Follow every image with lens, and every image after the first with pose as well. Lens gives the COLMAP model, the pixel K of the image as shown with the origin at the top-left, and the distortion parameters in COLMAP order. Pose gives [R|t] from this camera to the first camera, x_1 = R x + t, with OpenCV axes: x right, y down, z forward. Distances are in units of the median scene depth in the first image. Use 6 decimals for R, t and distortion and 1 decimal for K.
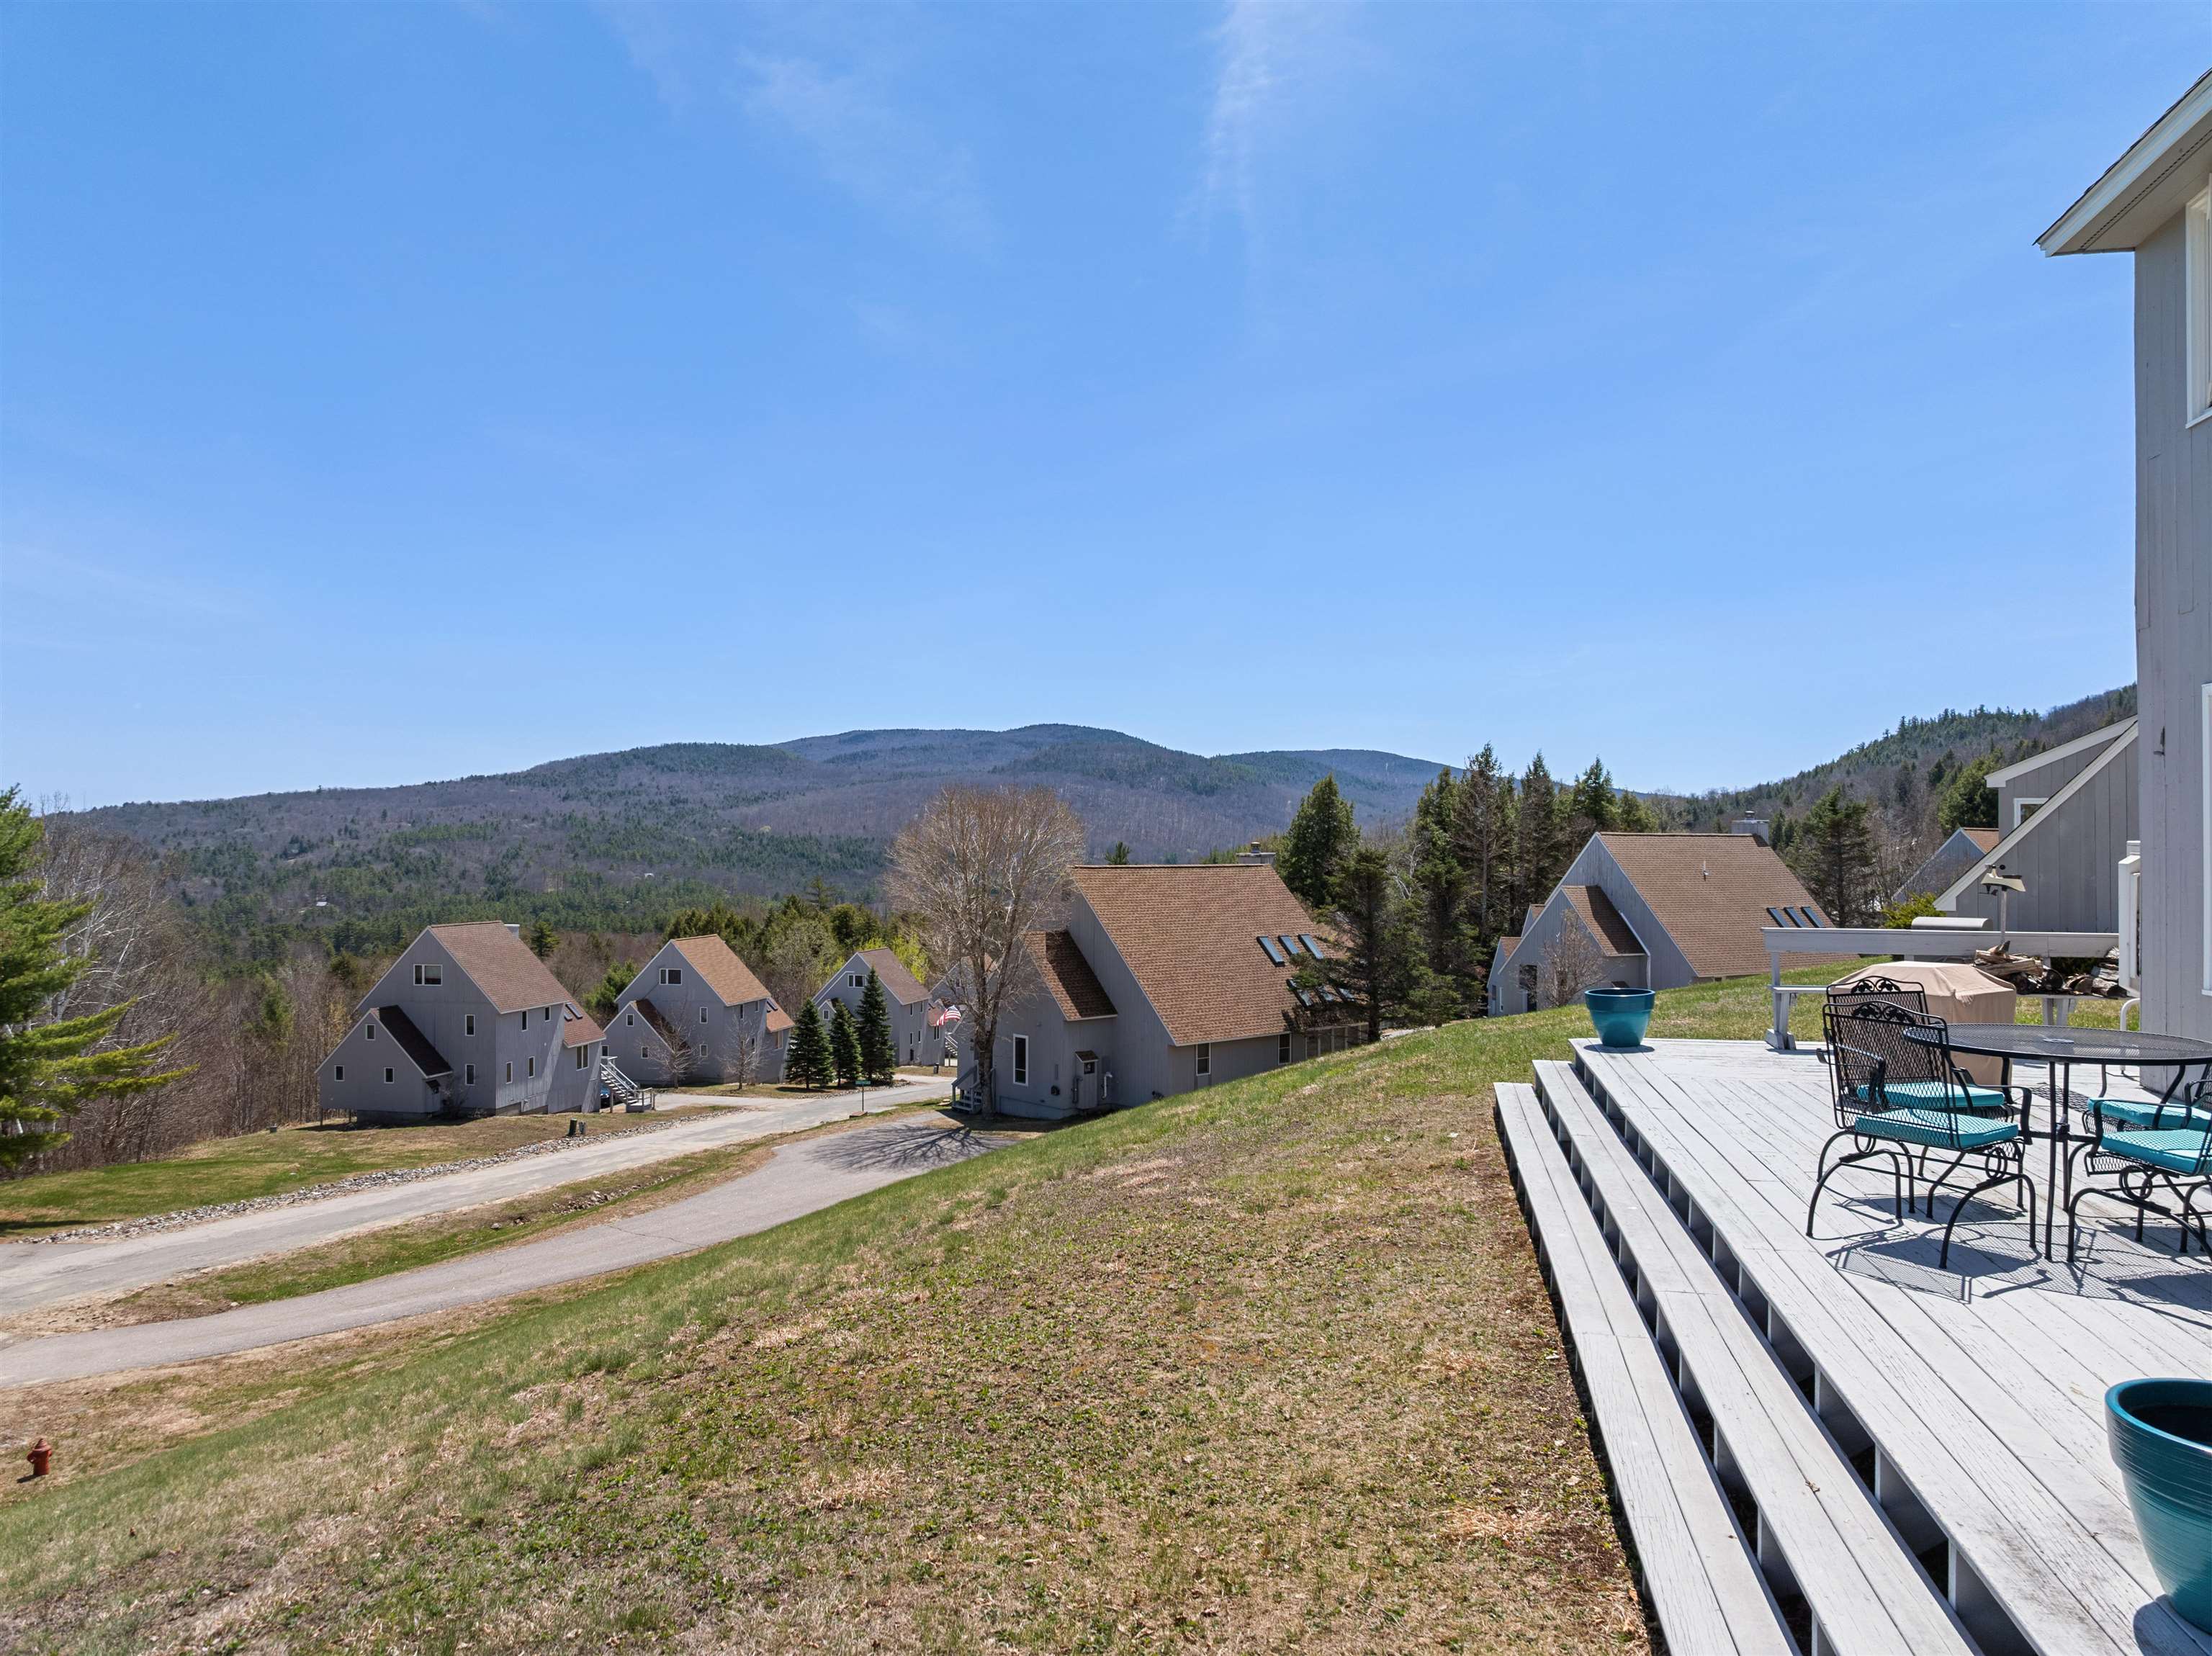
lens RADIAL K [[1557.7, 0, 1111.9], [0, 1557.7, 823.1], [0, 0, 1]] dist [-0.036672, -0.005524]
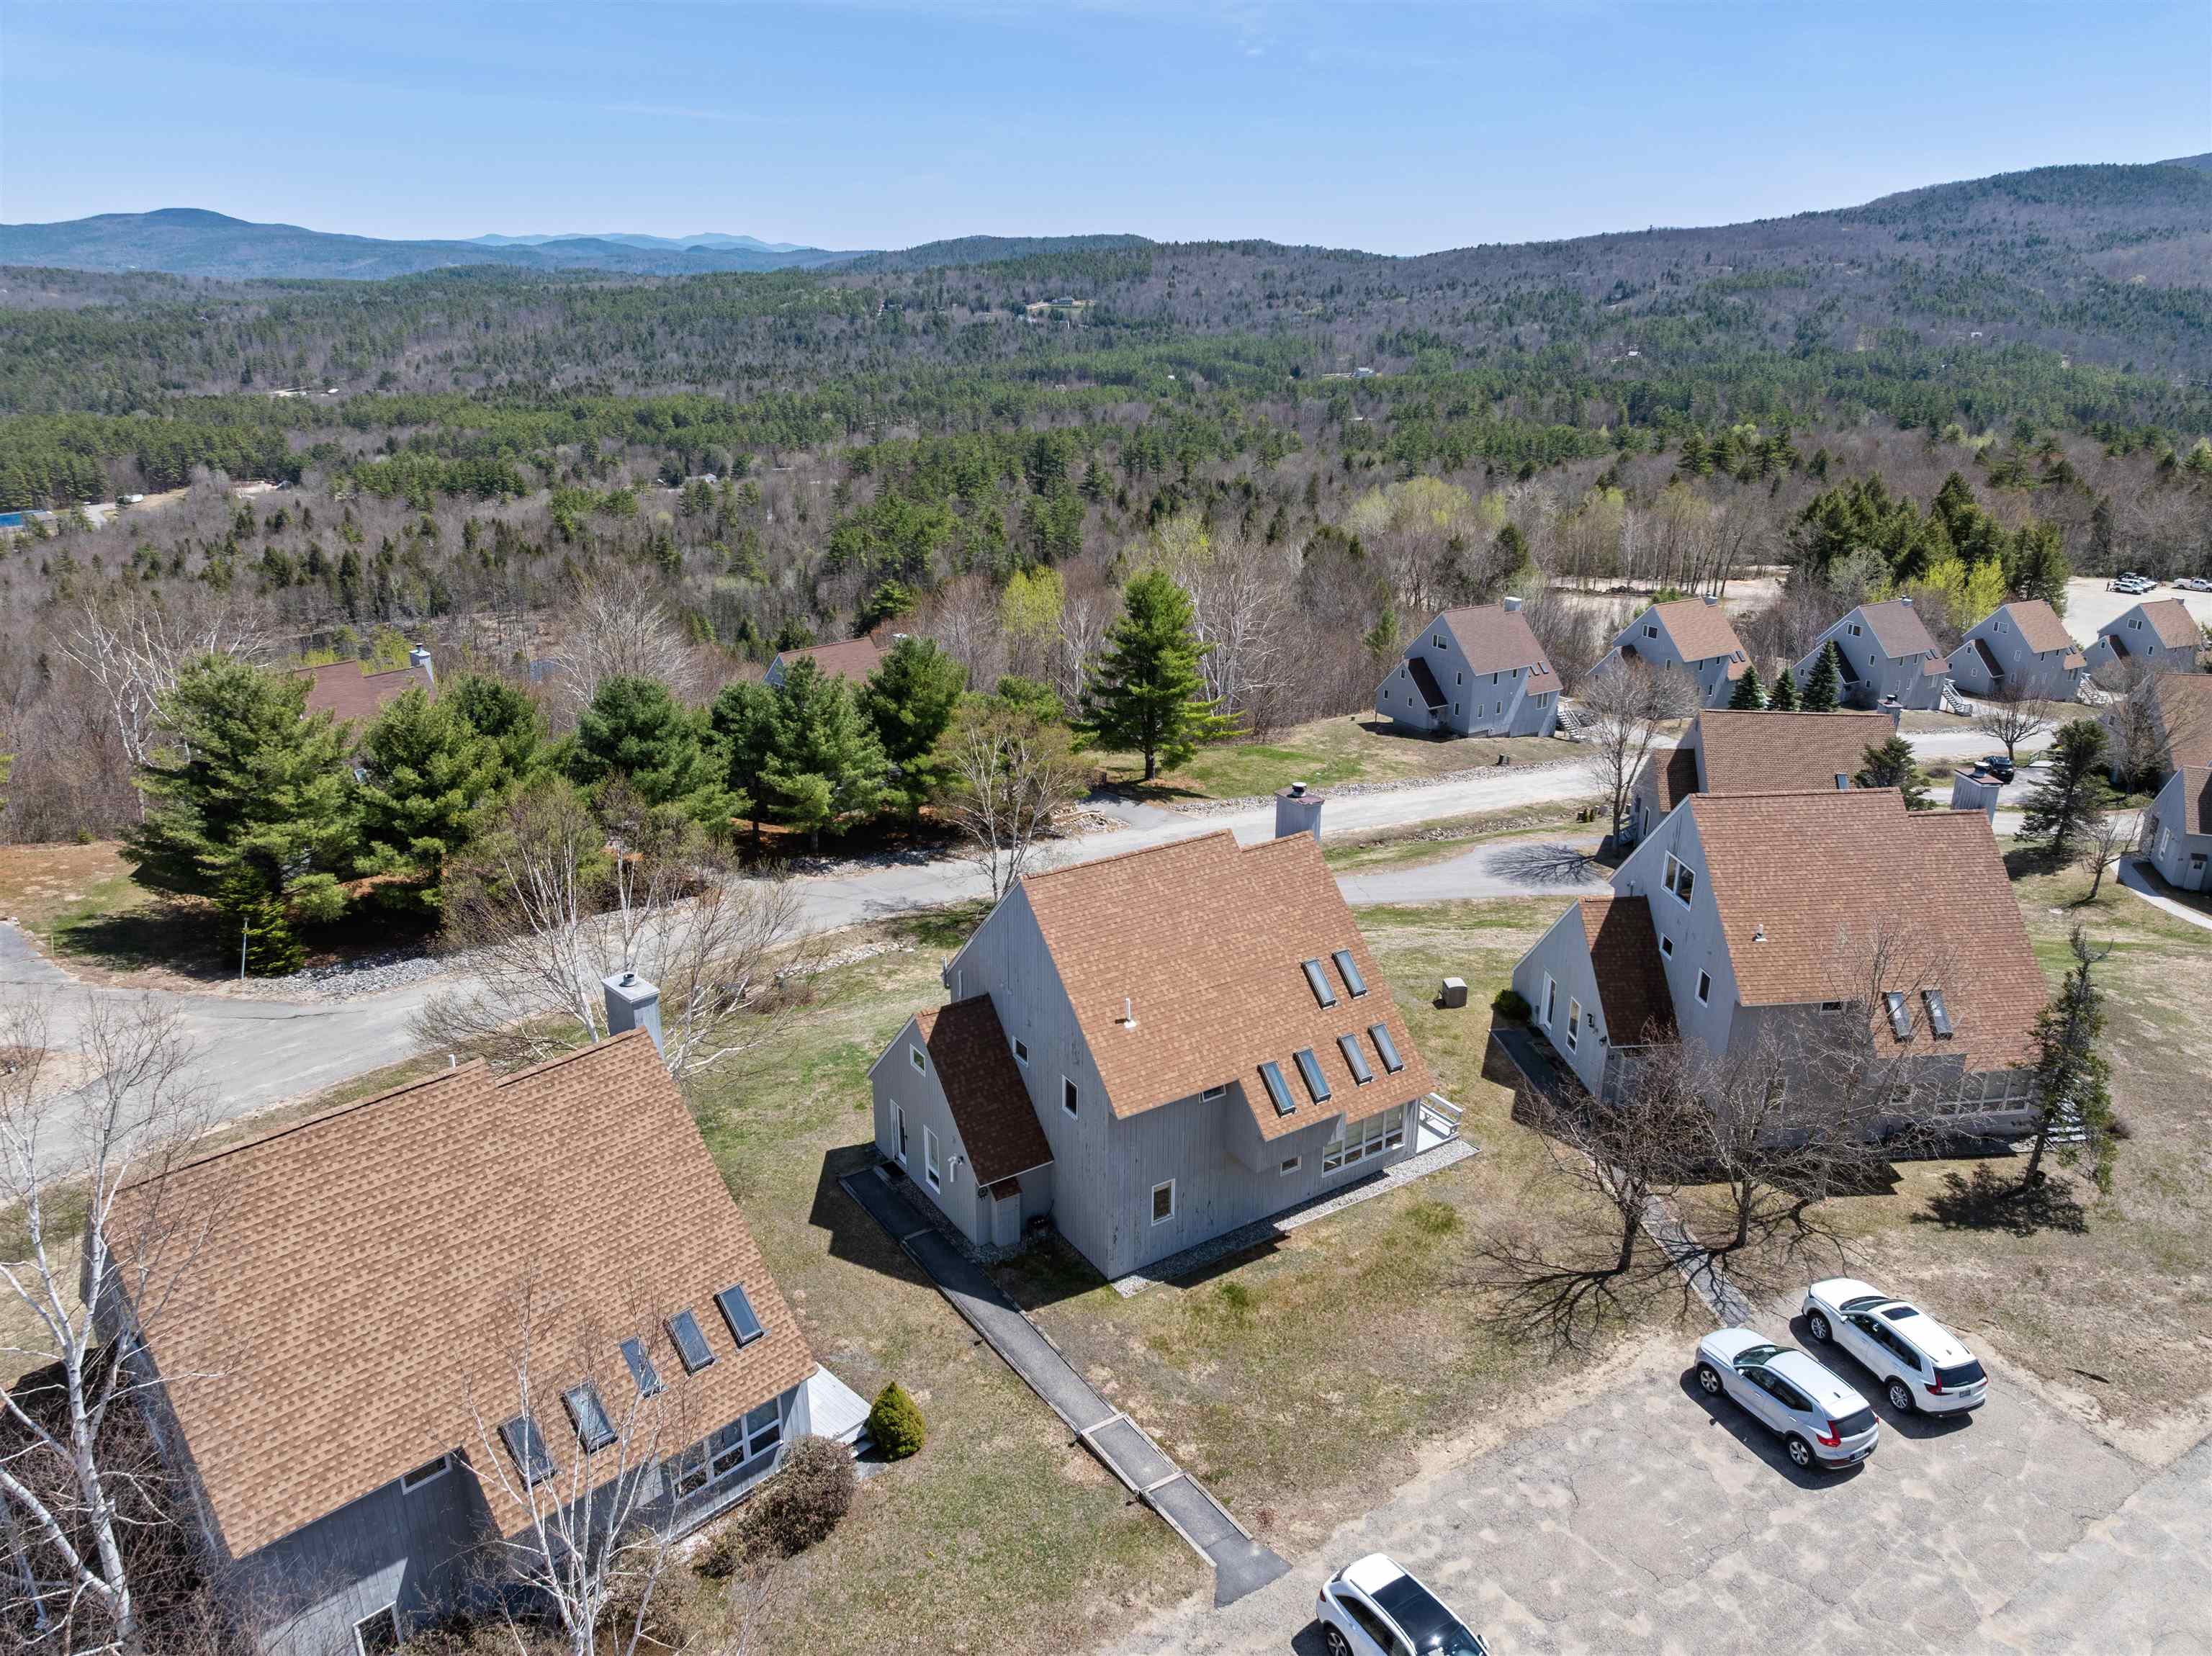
lens RADIAL K [[1548.2, 0, 1108.4], [0, 1548.2, 823.5], [0, 0, 1]] dist [-0.039803, 0.001314]
pose [[0.698838, 0.239541, -0.673978, 0.652318], [0.009826, 0.938953, 0.343906, -0.418157], [0.715213, -0.246957, 0.653822, -0.480849]]
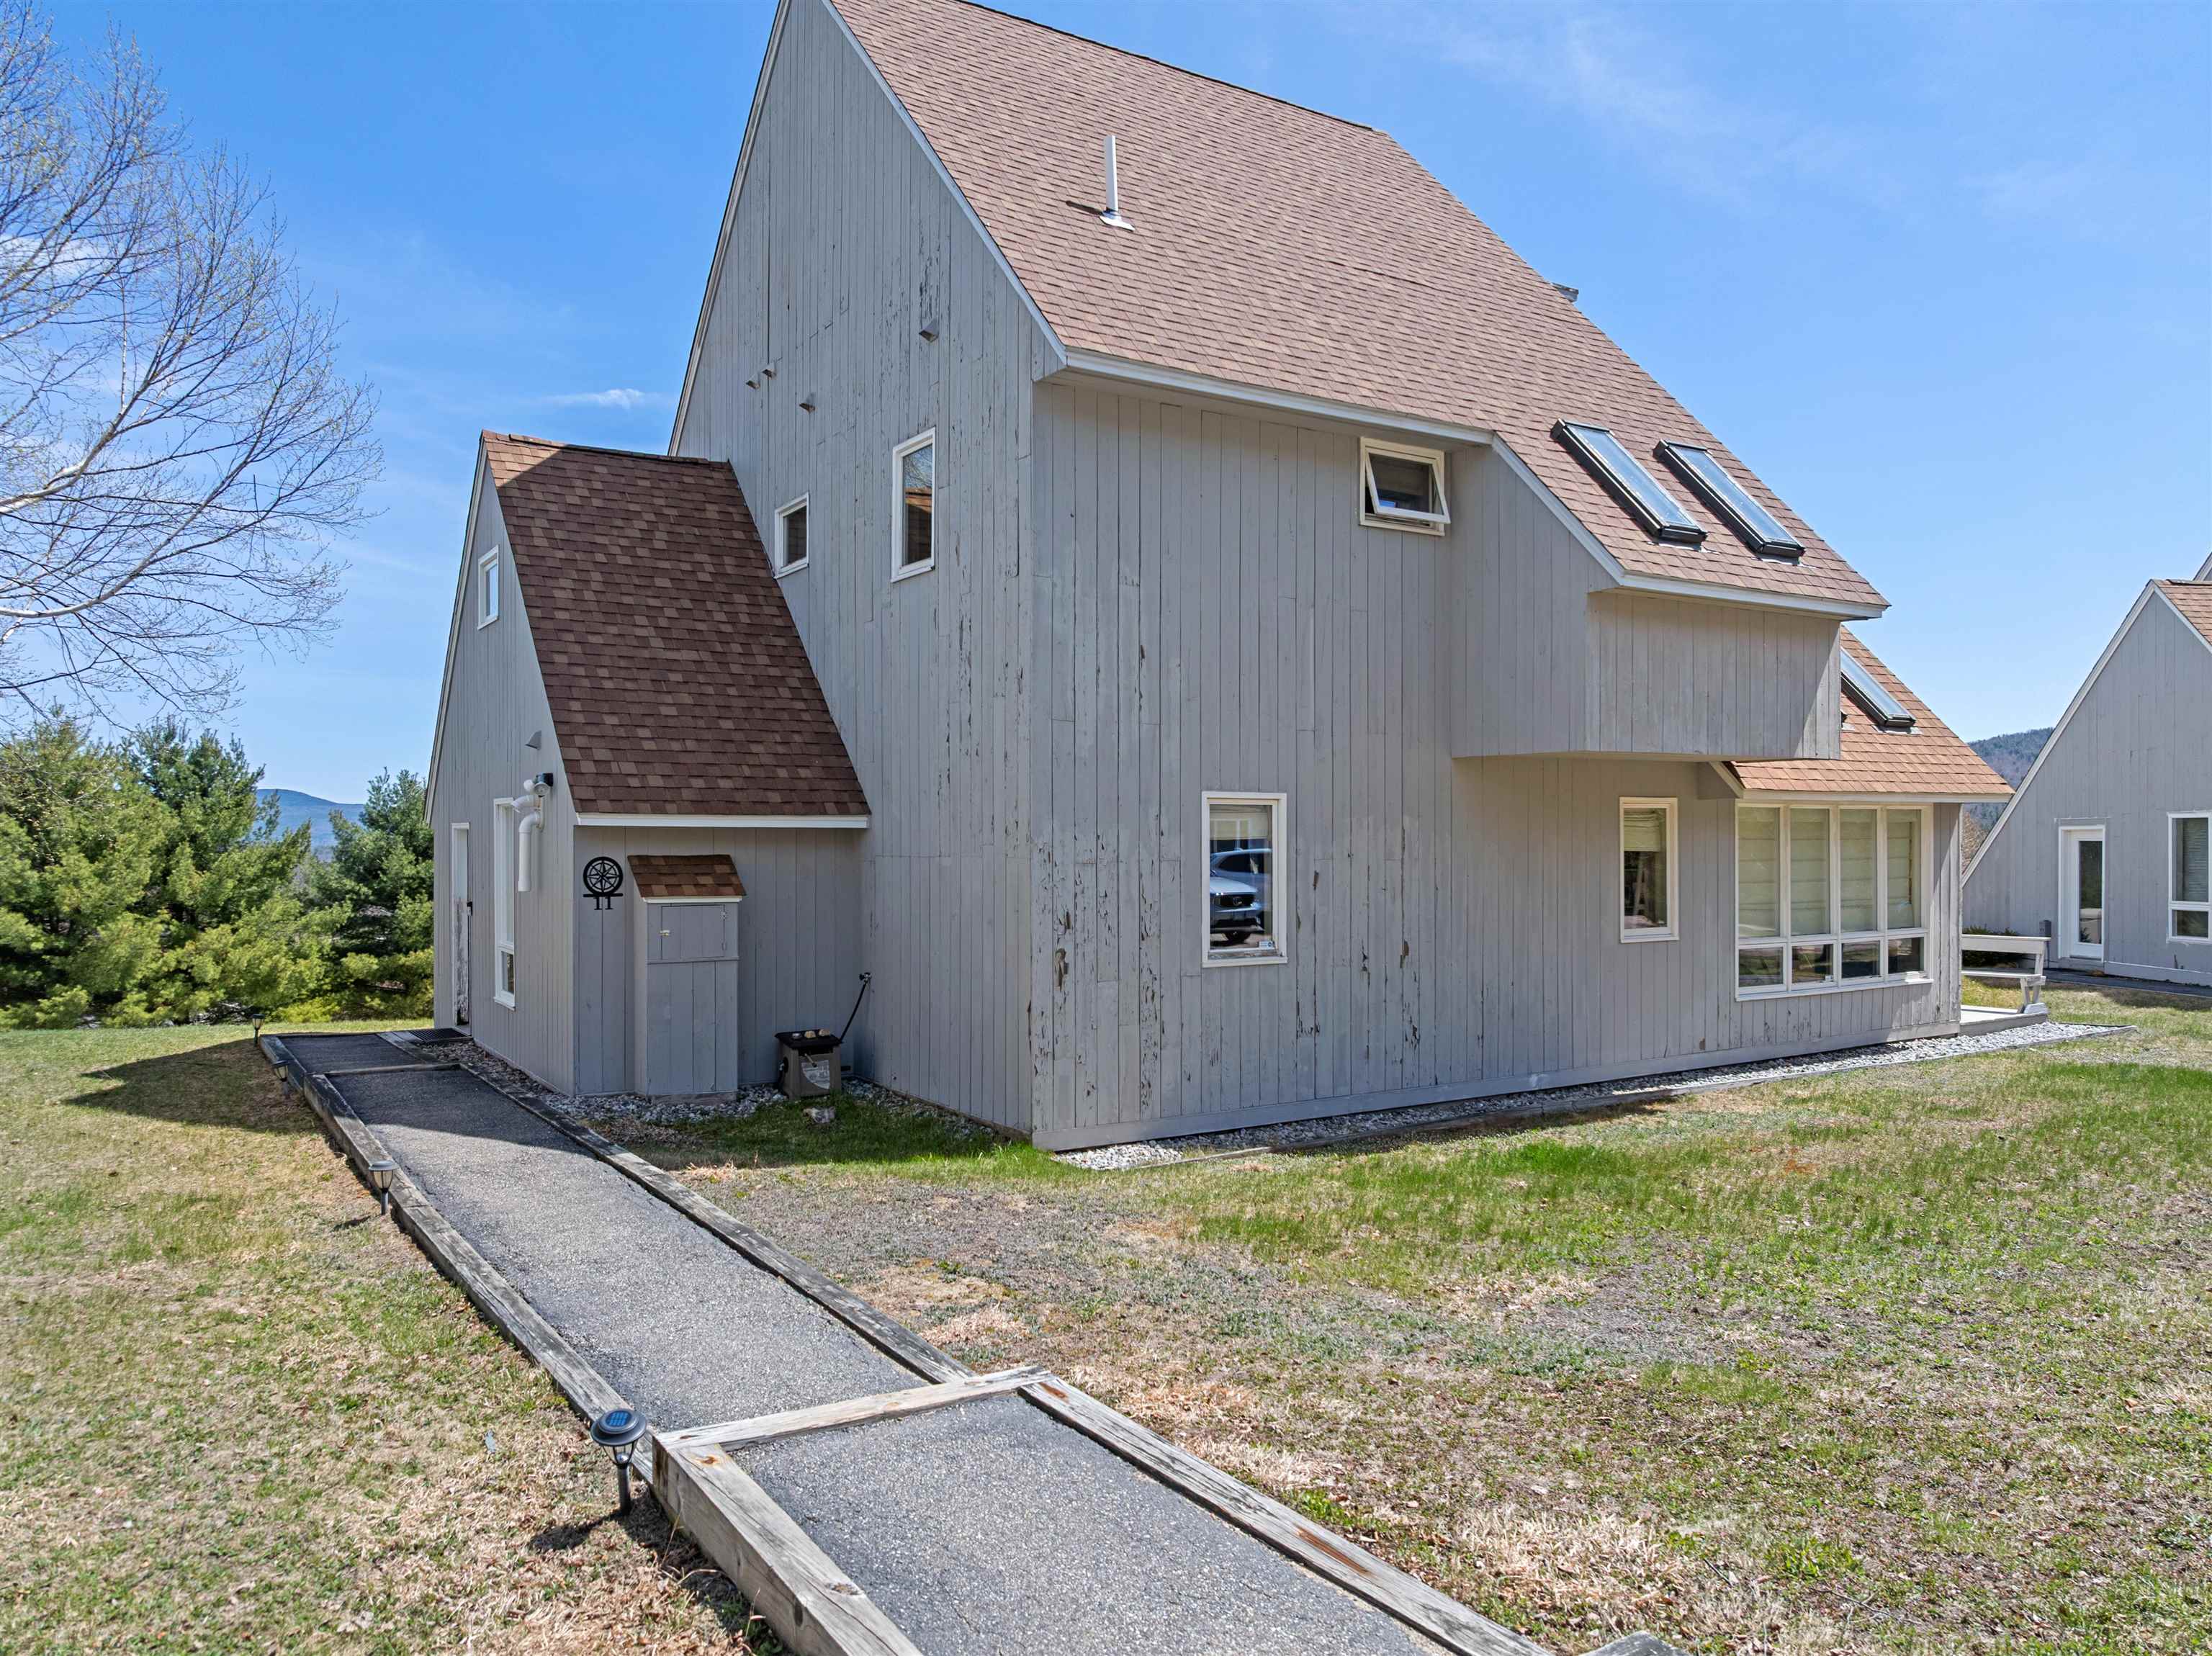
lens RADIAL K [[1576.4, 0, 1102.8], [0, 1576.4, 856.6], [0, 0, 1]] dist [-0.033561, -0.001486]
pose [[0.681379, 0.001100, -0.731930, 0.358888], [0.015030, 0.999767, 0.015495, -0.007830], [0.731777, -0.021559, 0.681204, -0.182222]]
